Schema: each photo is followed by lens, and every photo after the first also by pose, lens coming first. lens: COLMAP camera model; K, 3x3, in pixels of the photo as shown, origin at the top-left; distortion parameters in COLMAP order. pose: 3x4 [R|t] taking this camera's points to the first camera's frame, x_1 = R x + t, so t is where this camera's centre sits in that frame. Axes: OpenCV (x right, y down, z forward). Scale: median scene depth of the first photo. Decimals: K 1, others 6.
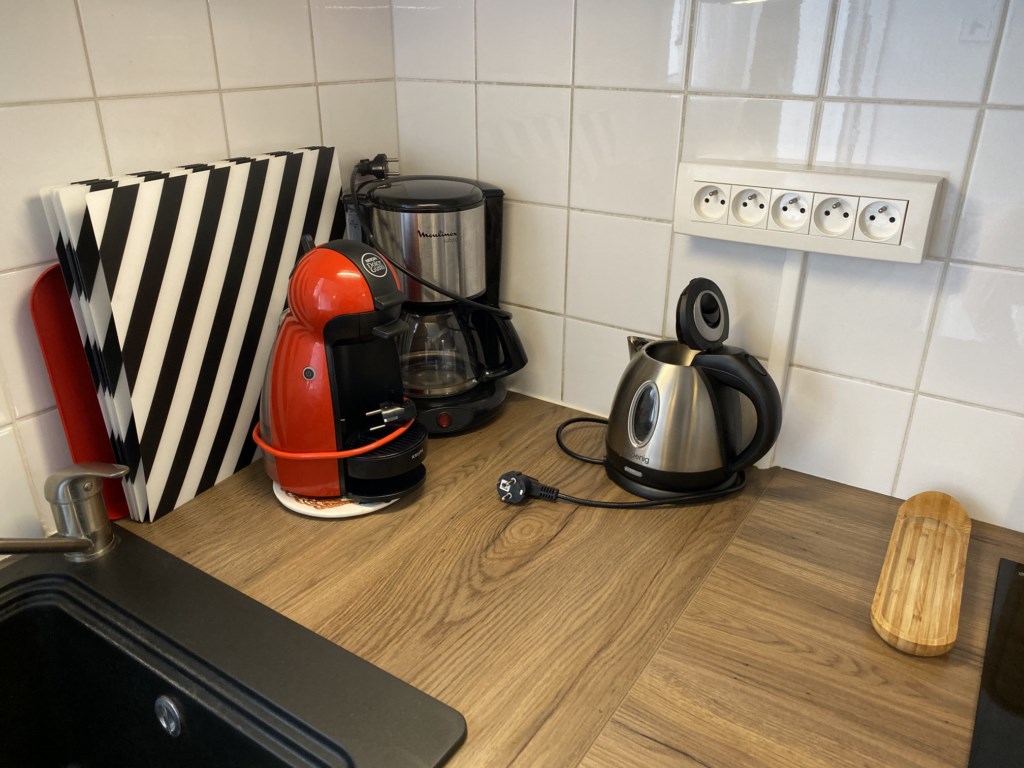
lens RADIAL K [[784.6, 0, 507.9], [0, 784.6, 382.6], [0, 0, 1]] dist [0.004627, -0.002088]
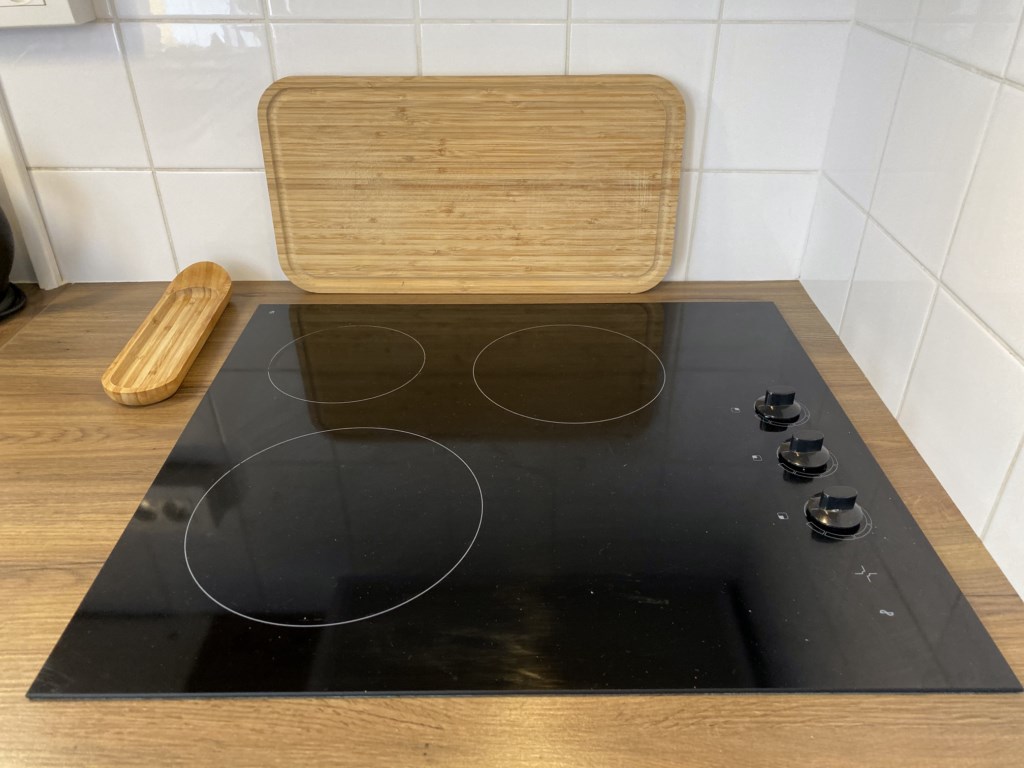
lens RADIAL K [[784.6, 0, 508.7], [0, 784.6, 387.4], [0, 0, 1]] dist [0.004627, -0.002088]
pose [[0.827143, -0.300588, 0.474849, 0.349028], [0.227943, 0.951758, 0.205423, 0.179968], [-0.513689, -0.061676, 0.855757, -0.103583]]
